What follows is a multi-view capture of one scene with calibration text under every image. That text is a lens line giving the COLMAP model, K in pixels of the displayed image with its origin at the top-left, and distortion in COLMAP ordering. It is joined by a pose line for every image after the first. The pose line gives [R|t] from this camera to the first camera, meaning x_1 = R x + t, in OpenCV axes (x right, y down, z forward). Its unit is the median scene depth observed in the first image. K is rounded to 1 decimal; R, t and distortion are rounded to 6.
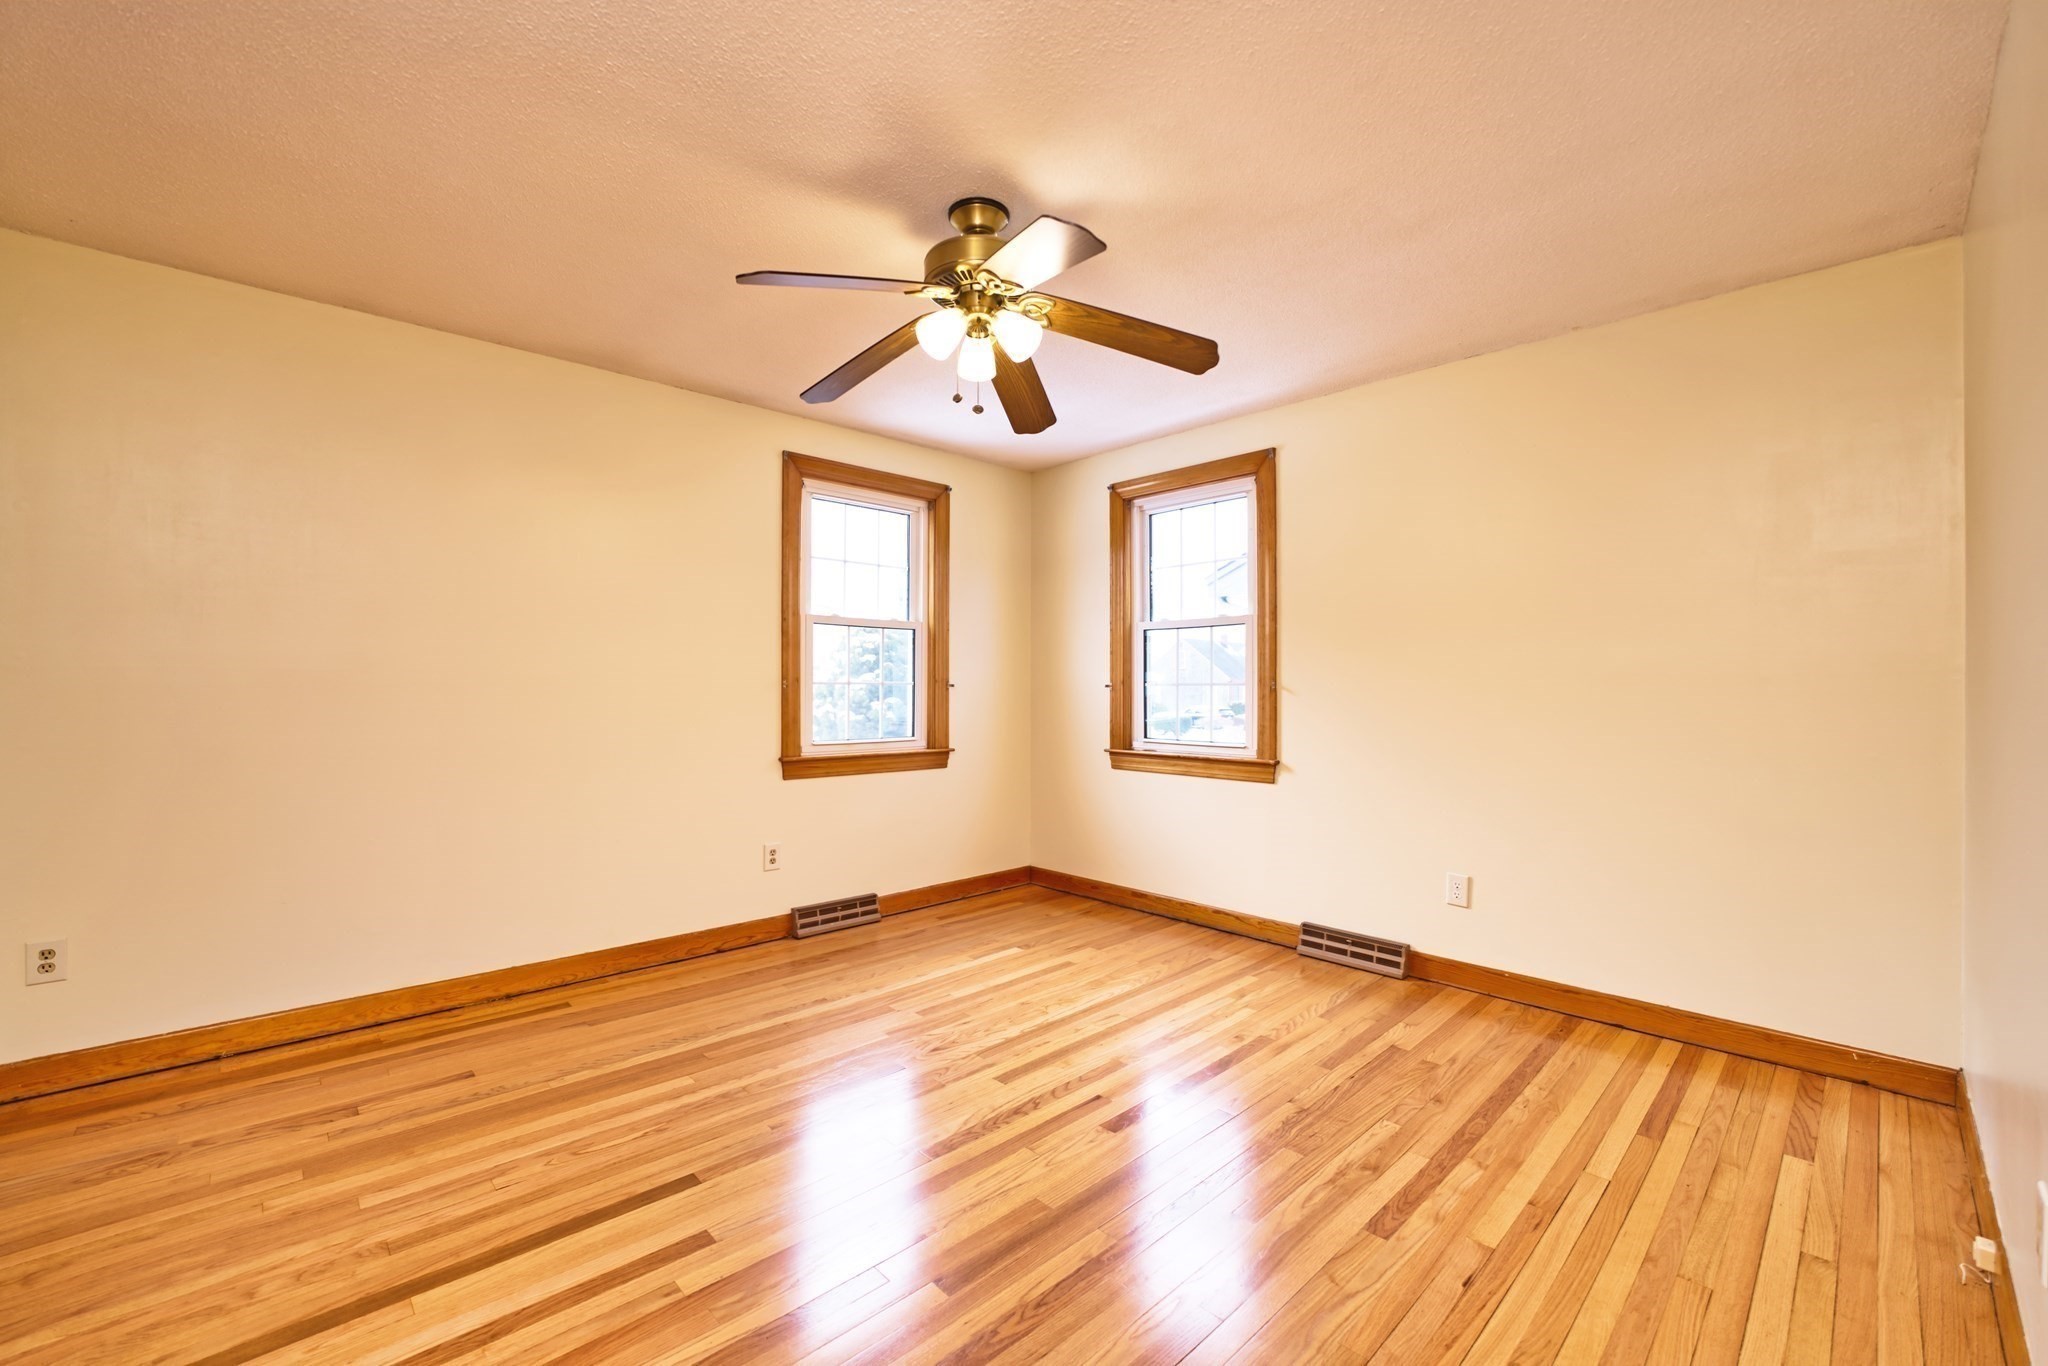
lens RADIAL K [[831.3, 0, 1020.4], [0, 831.3, 684.5], [0, 0, 1]] dist [-0.031056, 0.004050]
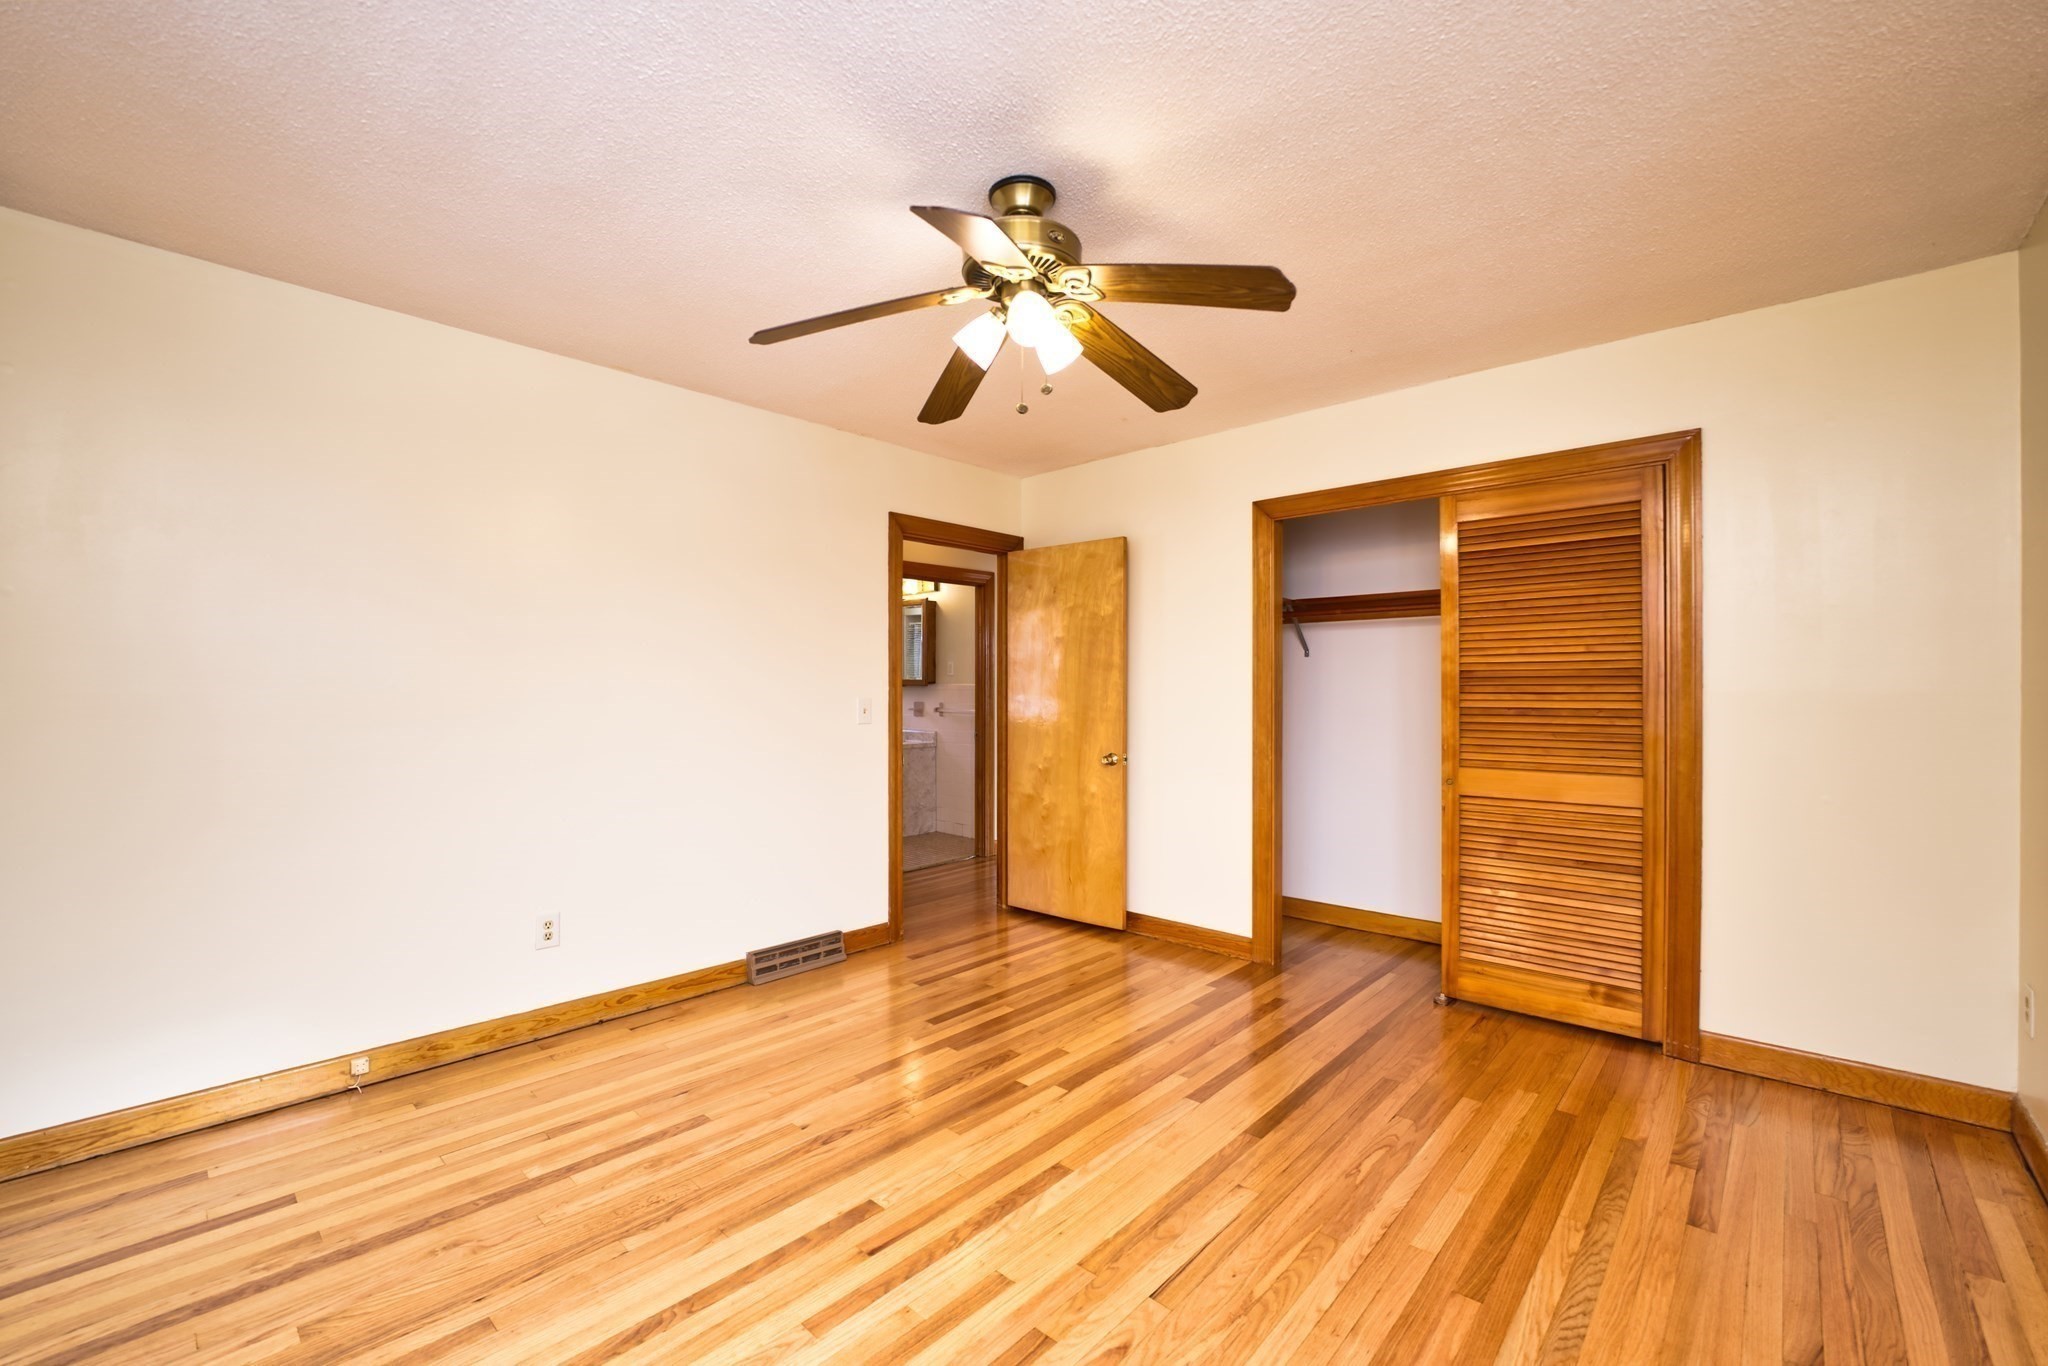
lens RADIAL K [[831.3, 0, 1020.4], [0, 831.3, 684.5], [0, 0, 1]] dist [-0.031056, 0.004050]
pose [[-0.997874, -0.002155, -0.065138, 0.008674], [-0.001909, 0.999991, -0.003842, -0.025196], [0.065146, -0.003710, -0.997869, 1.935679]]
